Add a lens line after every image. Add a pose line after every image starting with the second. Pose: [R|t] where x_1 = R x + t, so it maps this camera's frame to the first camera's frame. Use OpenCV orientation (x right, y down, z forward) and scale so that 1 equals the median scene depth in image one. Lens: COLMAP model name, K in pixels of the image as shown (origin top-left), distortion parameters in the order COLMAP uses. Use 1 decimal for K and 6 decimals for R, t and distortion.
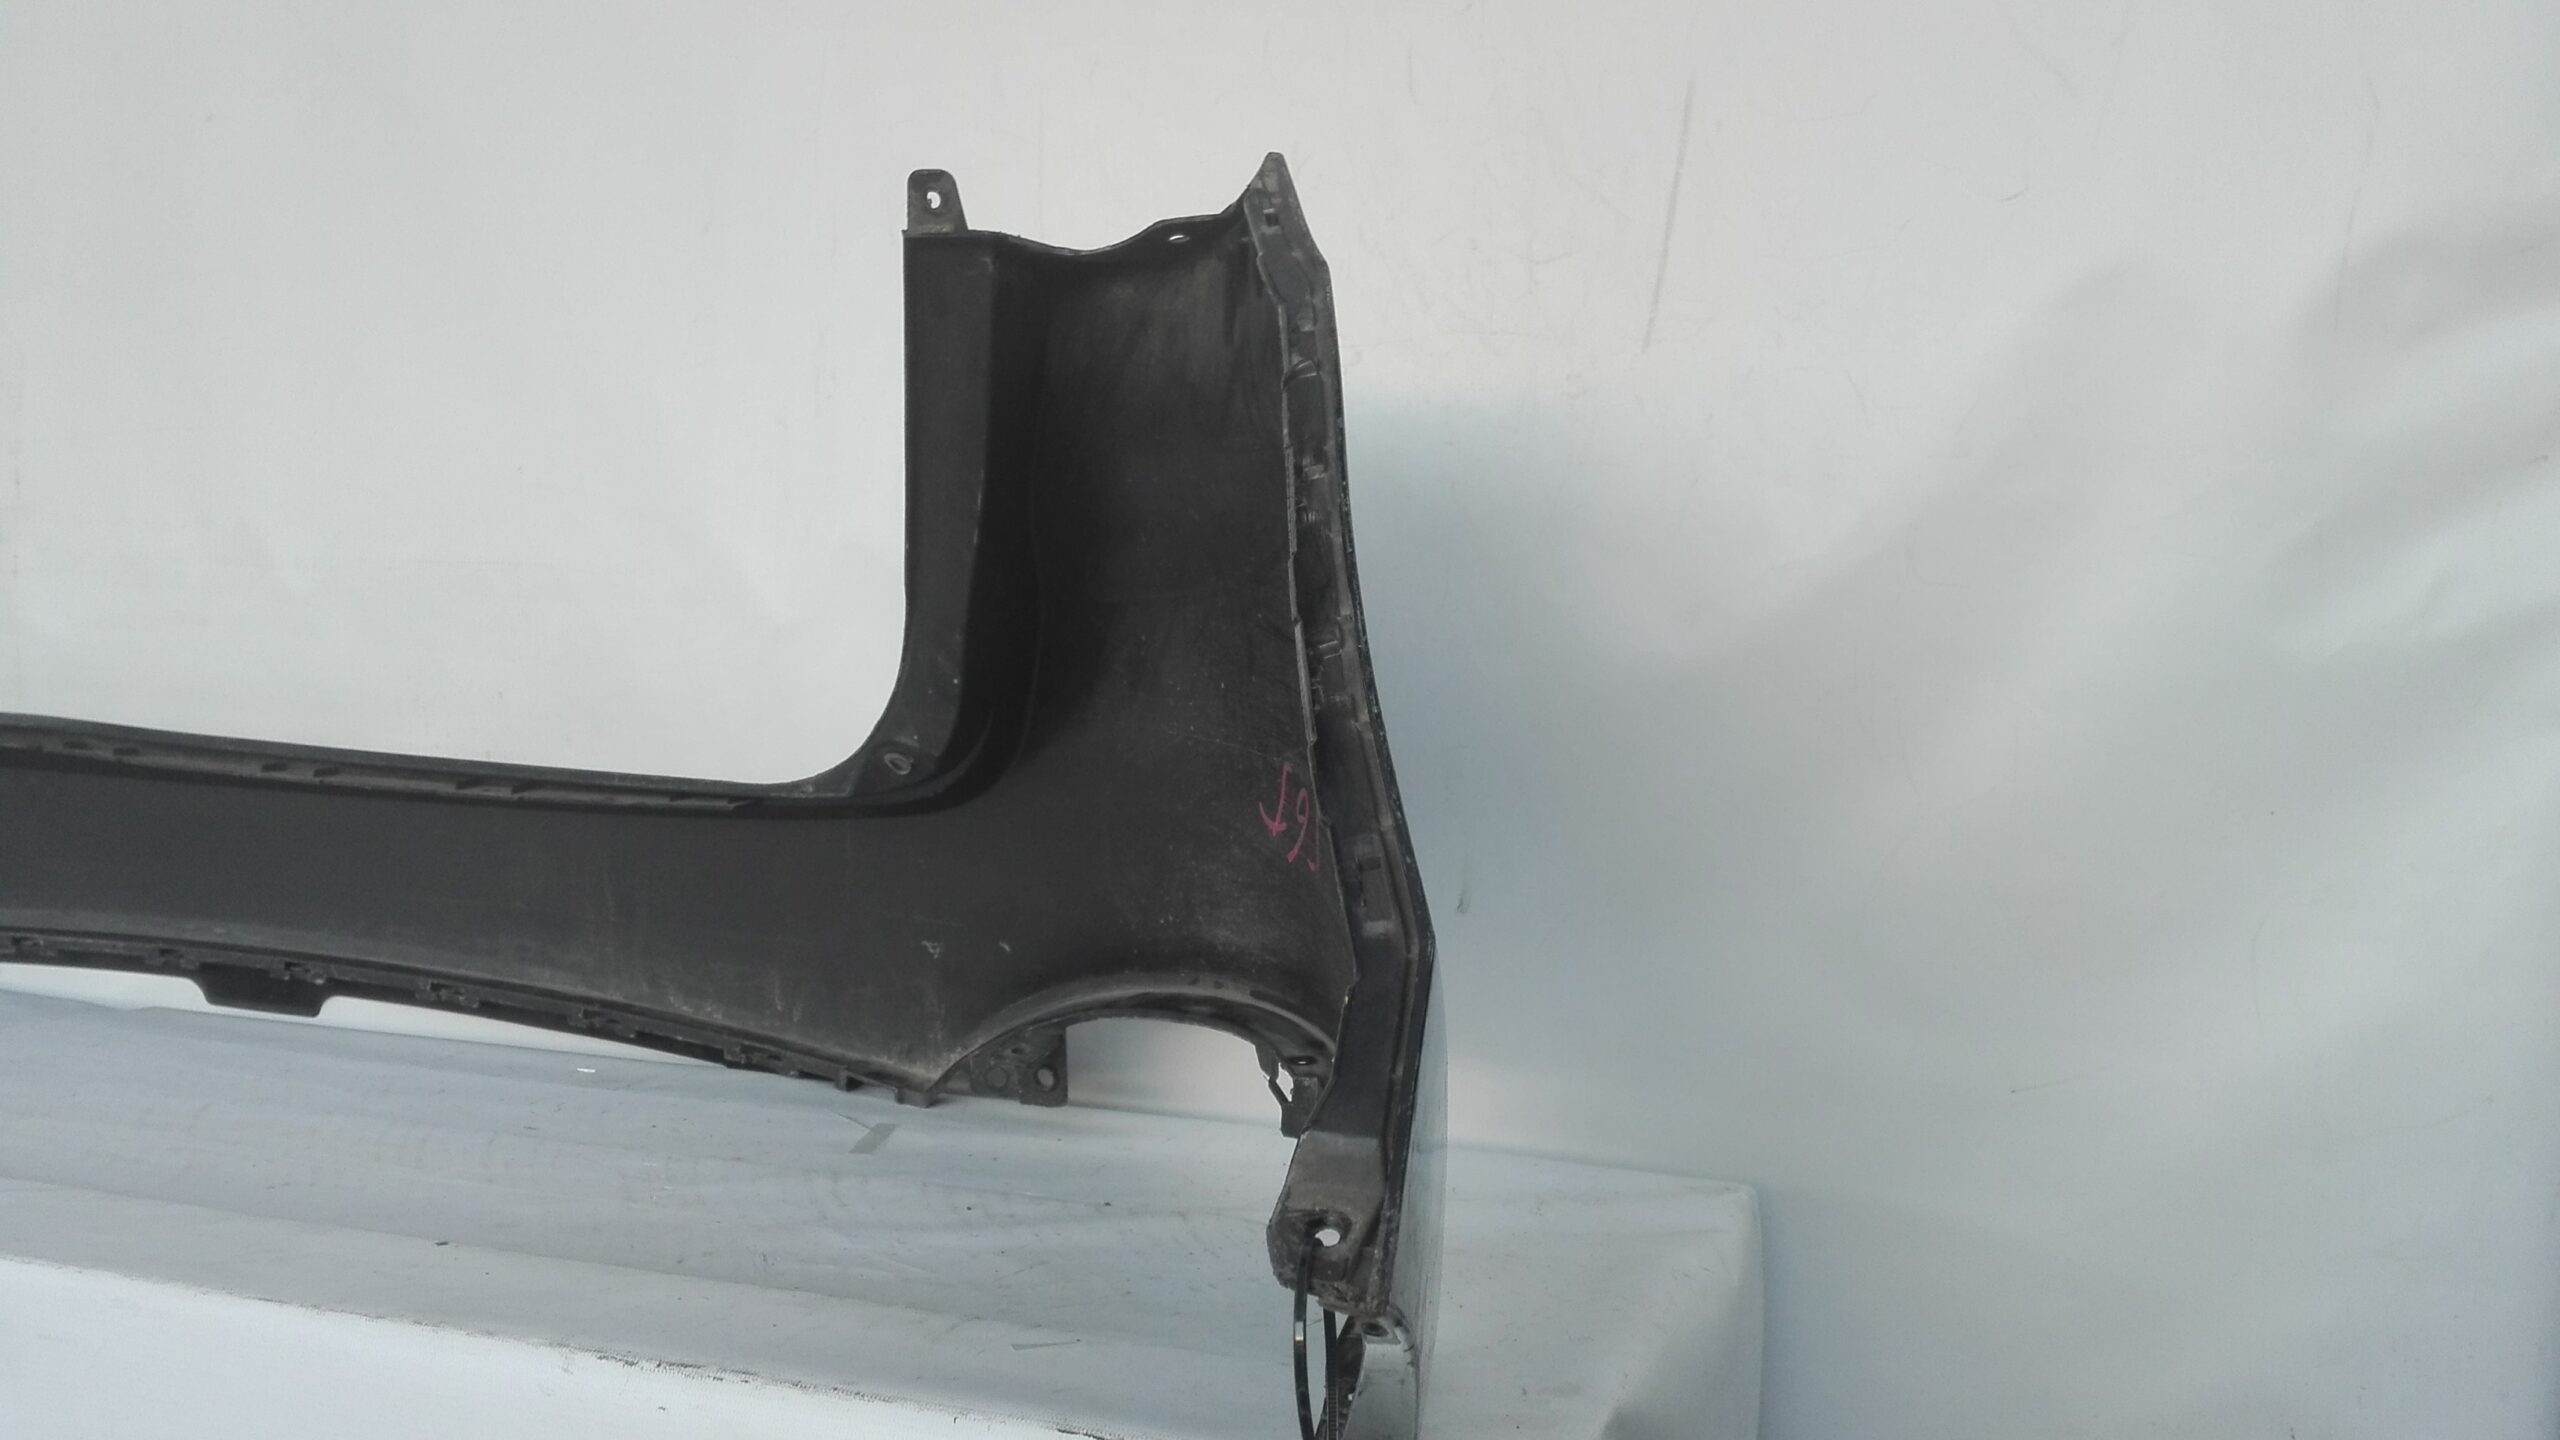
lens RADIAL K [[2169.4, 0, 1267.4], [0, 2169.4, 723.9], [0, 0, 1]] dist [0.124681, -0.284371]
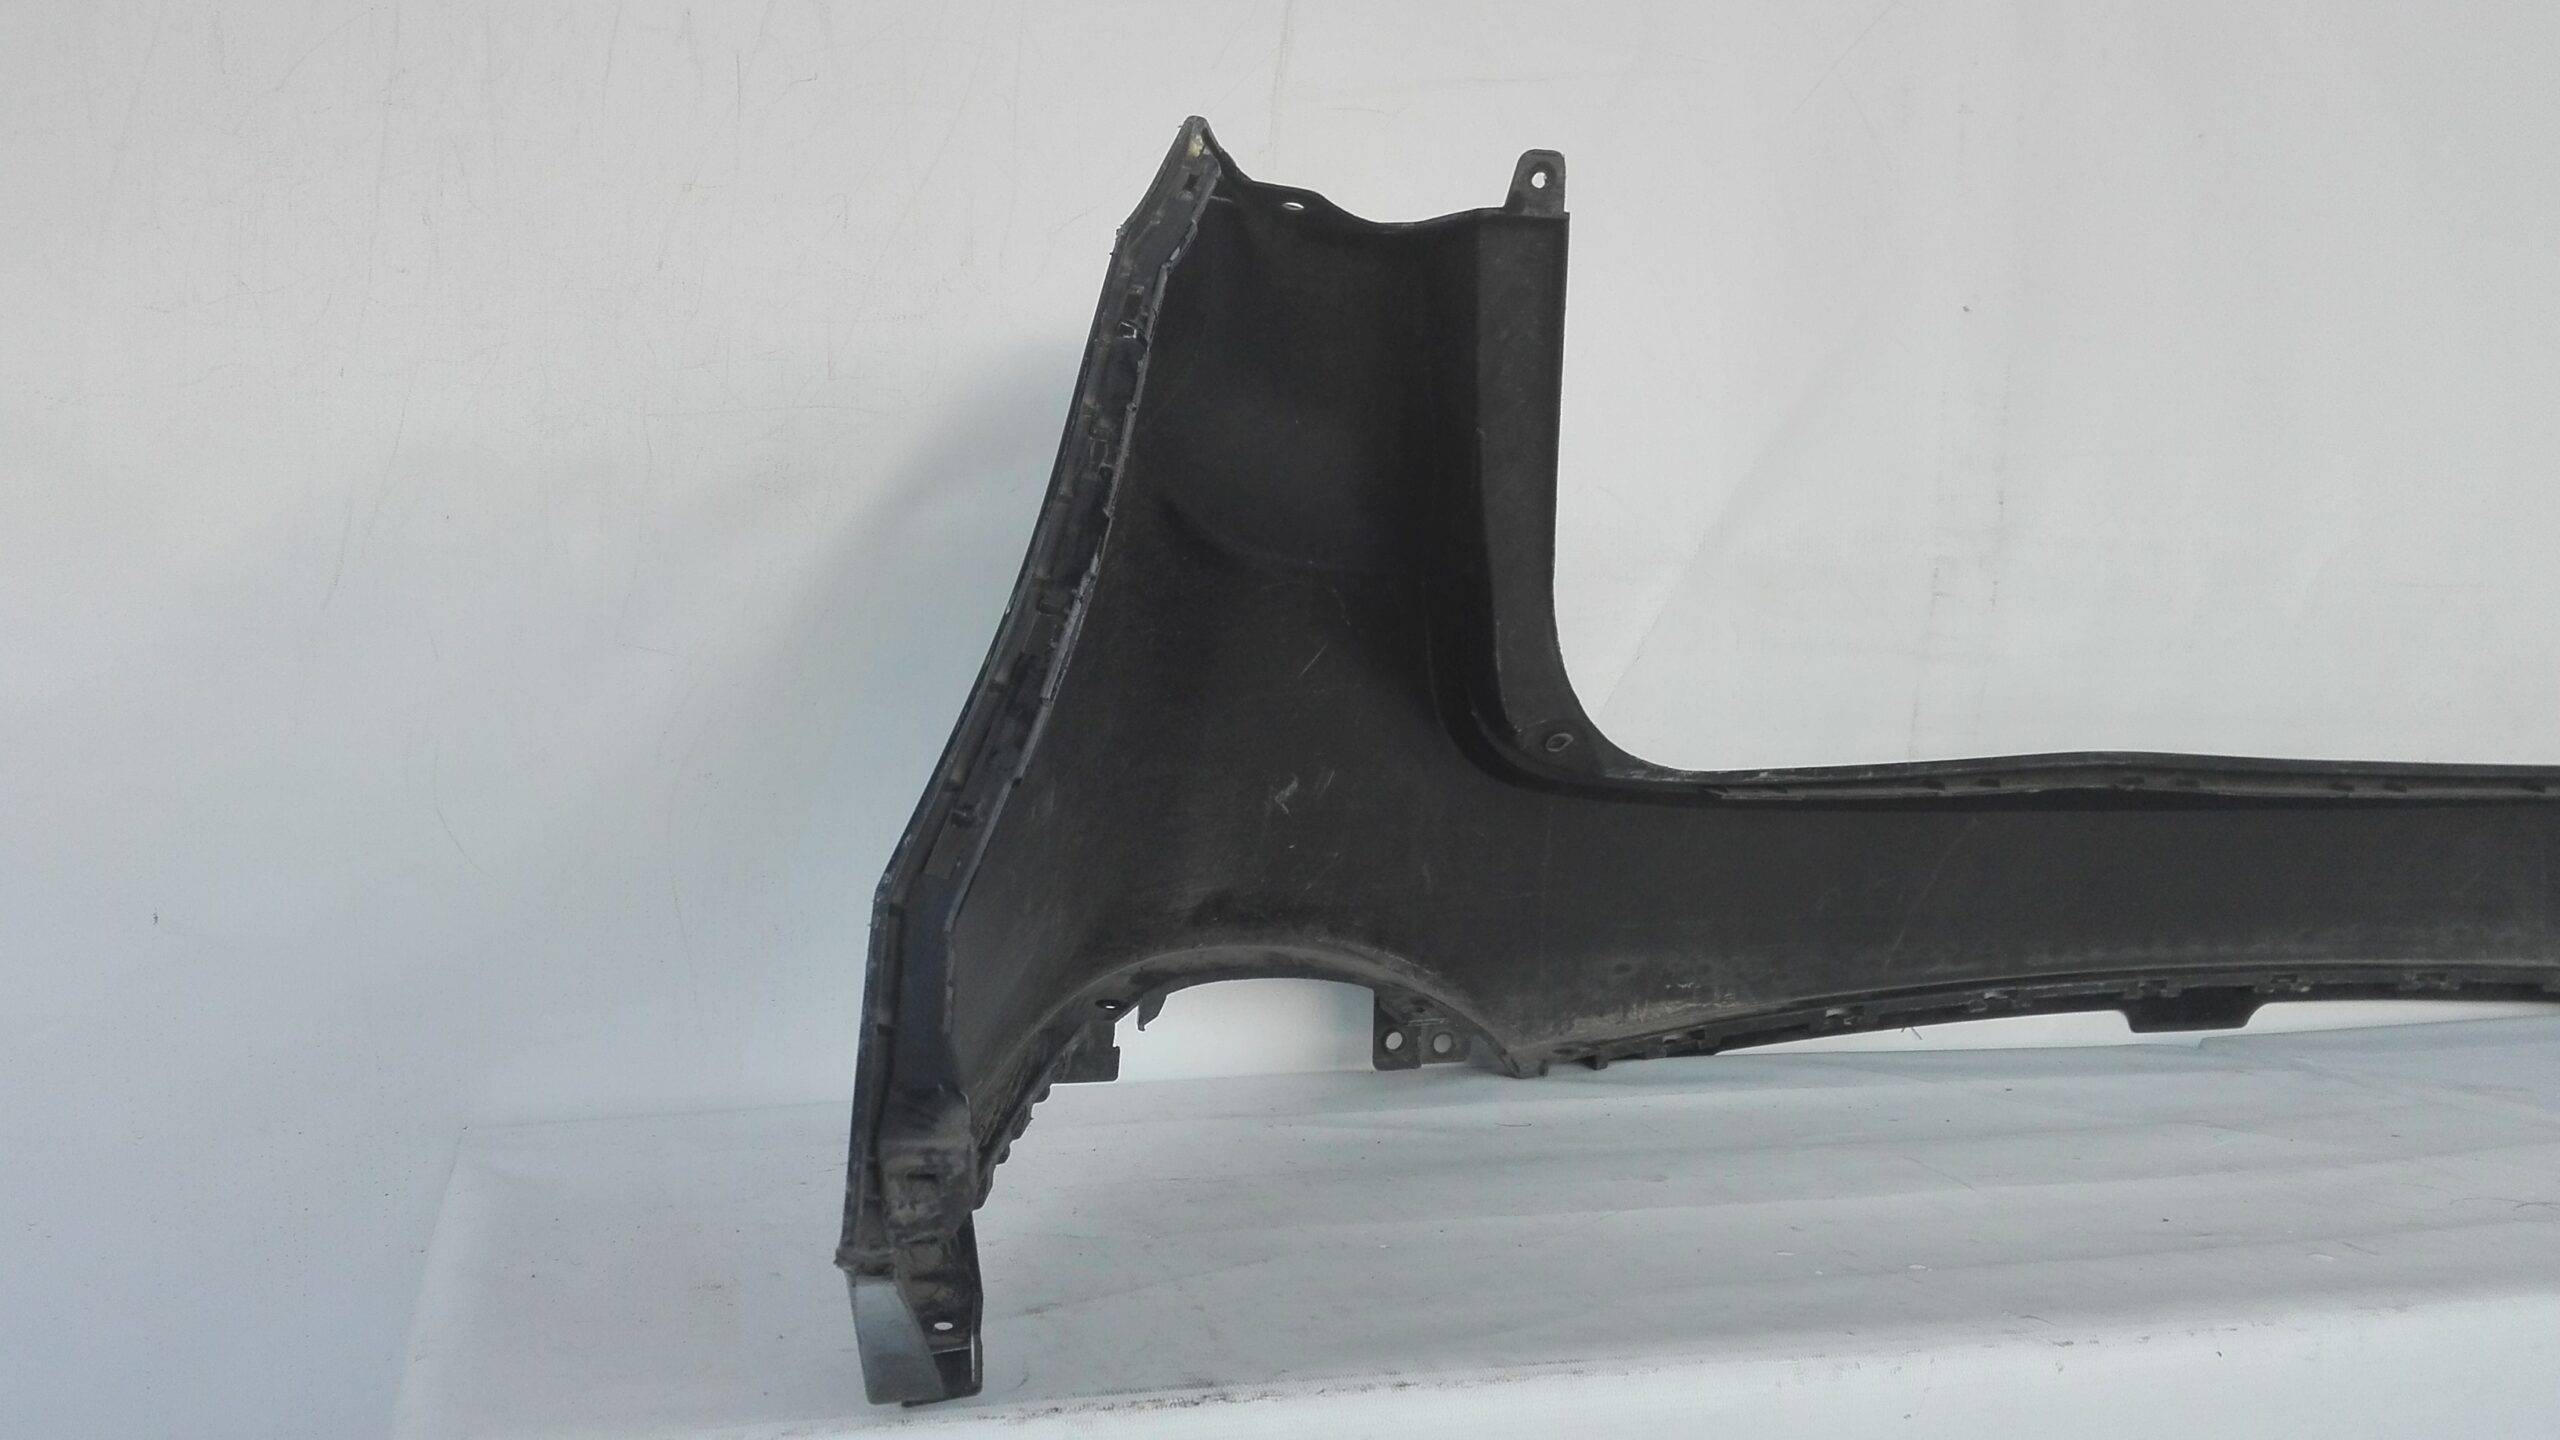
lens RADIAL K [[2169.4, 0, 1267.4], [0, 2169.4, 723.9], [0, 0, 1]] dist [0.124681, -0.284371]
pose [[0.799047, -0.057798, 0.598484, -1.522583], [0.035443, 0.998166, 0.049076, -0.081106], [-0.600223, -0.018002, 0.799630, 0.491988]]
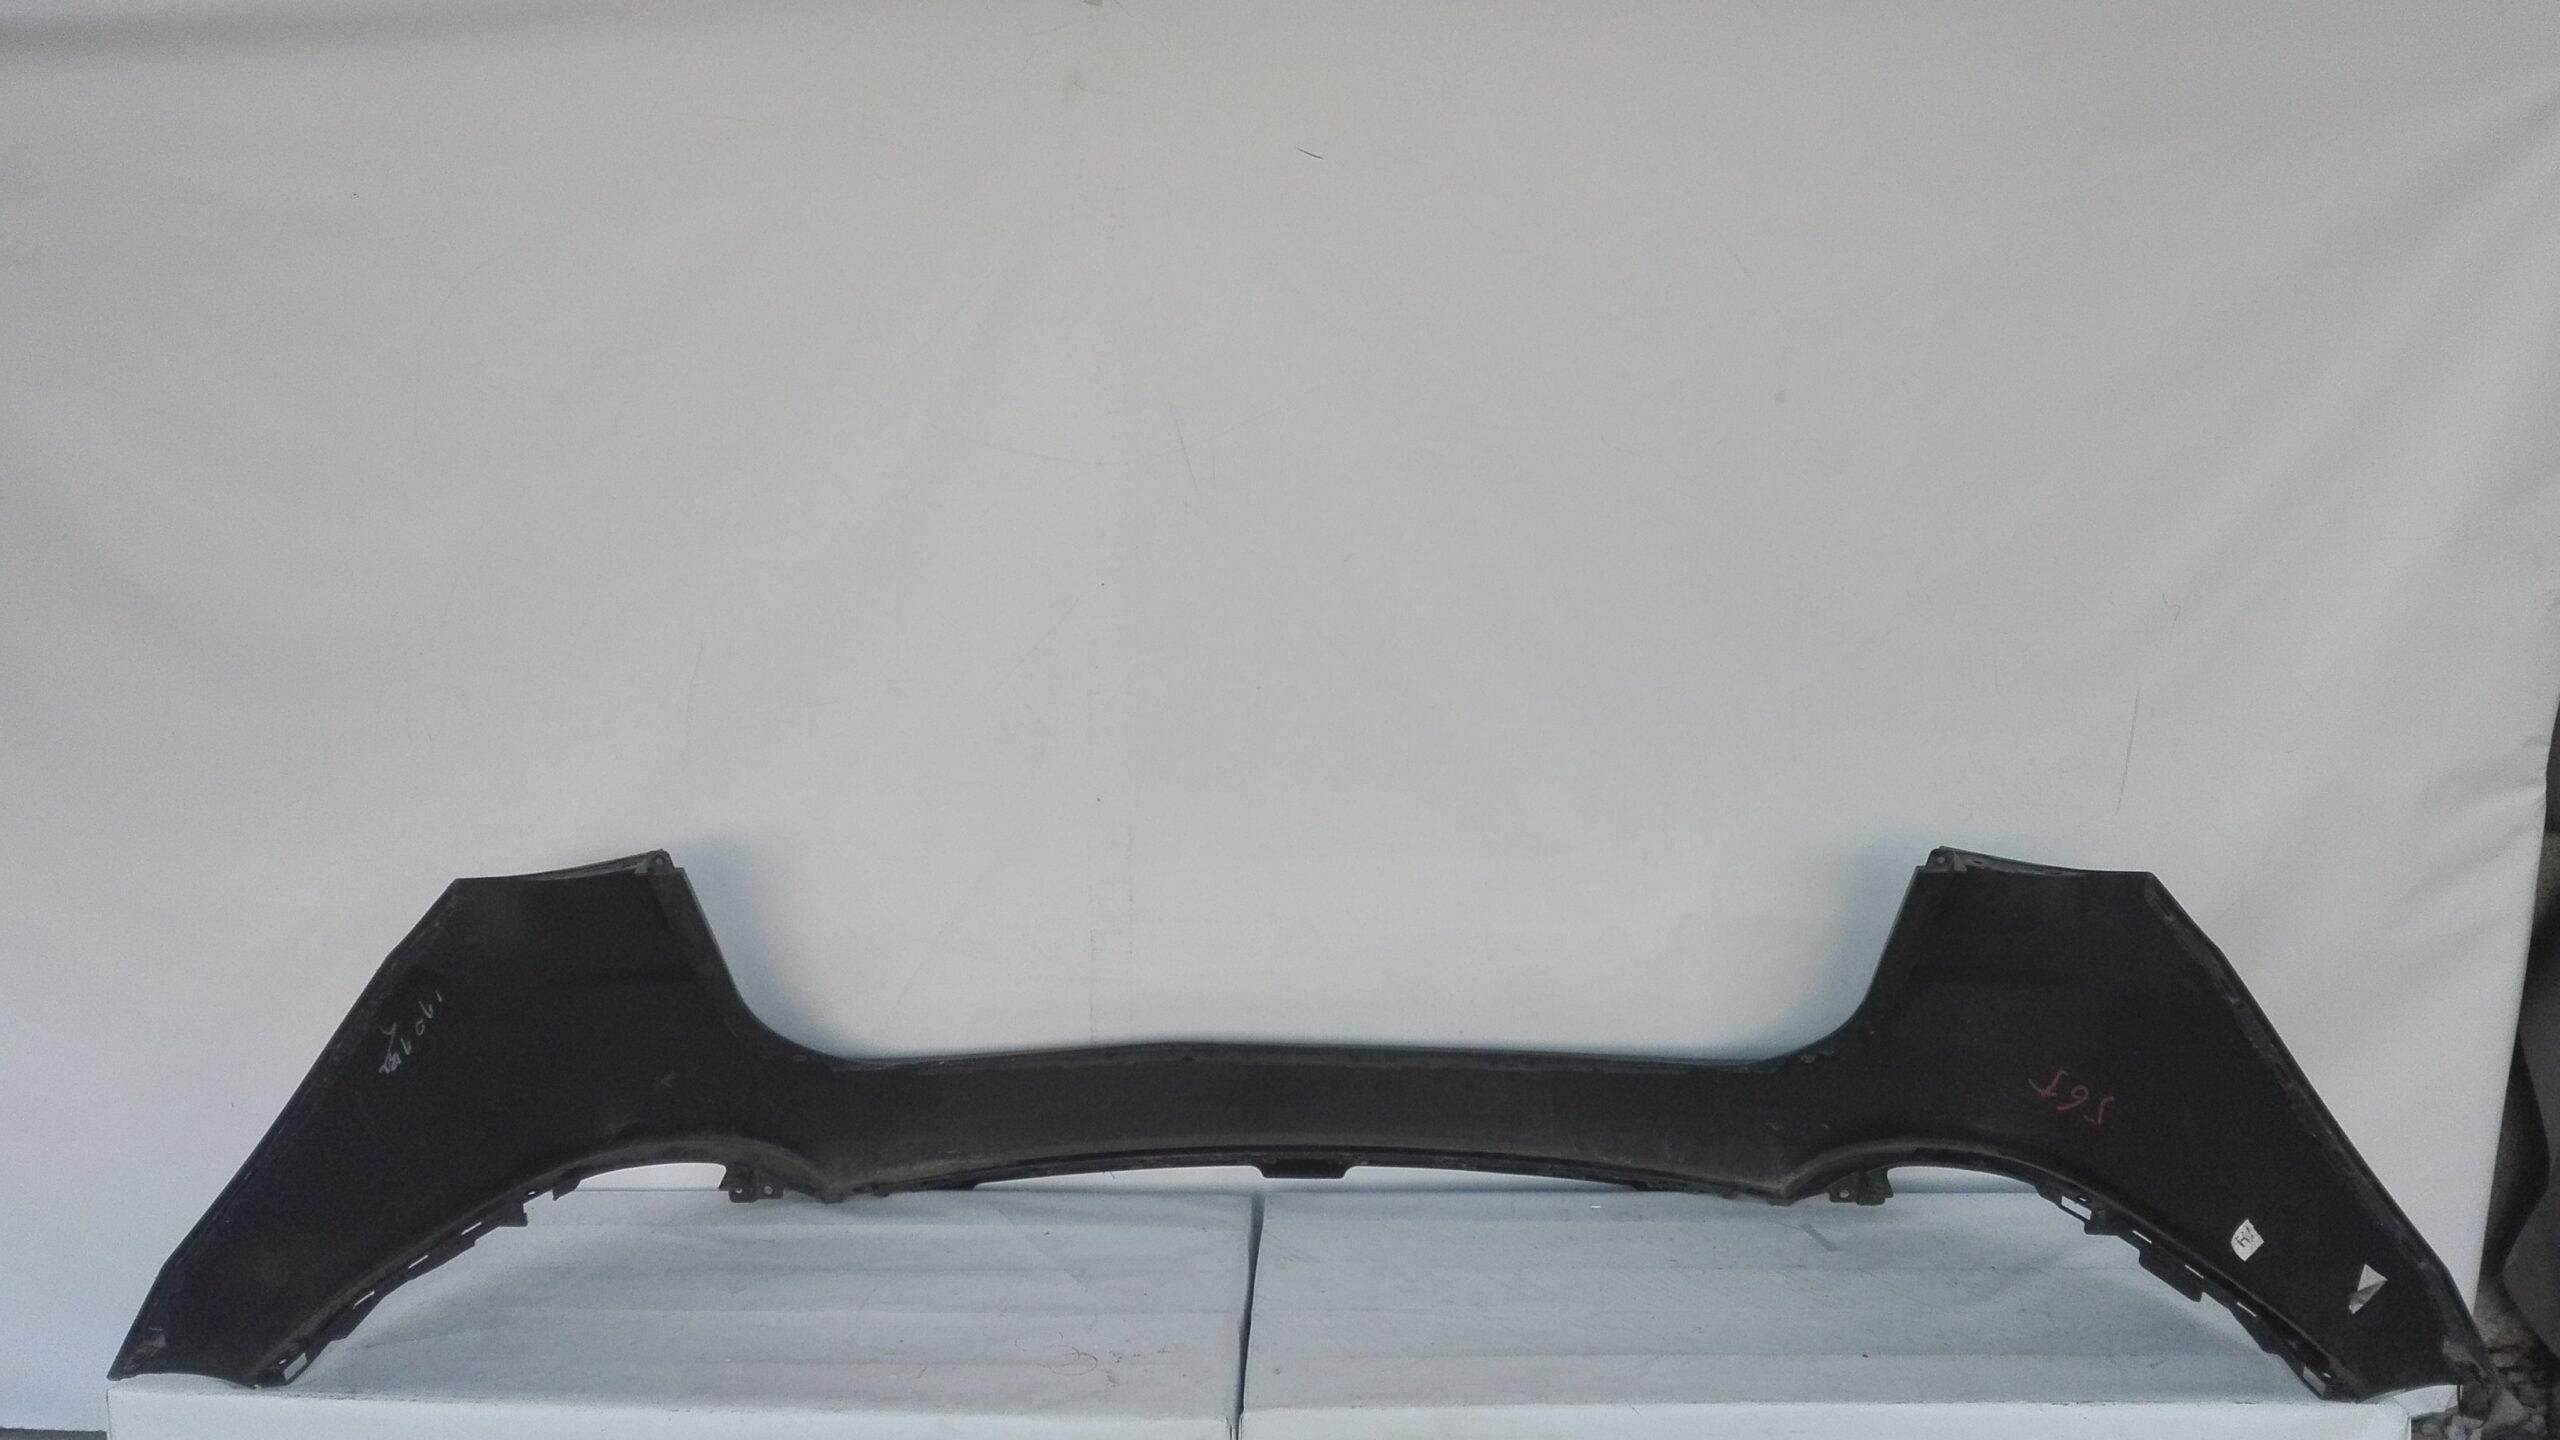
lens RADIAL K [[2169.4, 0, 1267.4], [0, 2169.4, 723.9], [0, 0, 1]] dist [0.124681, -0.284371]
pose [[0.955357, -0.110441, 0.274035, -1.006067], [0.063965, 0.982825, 0.173097, -0.577178], [-0.288445, -0.147841, 0.946014, -0.637666]]
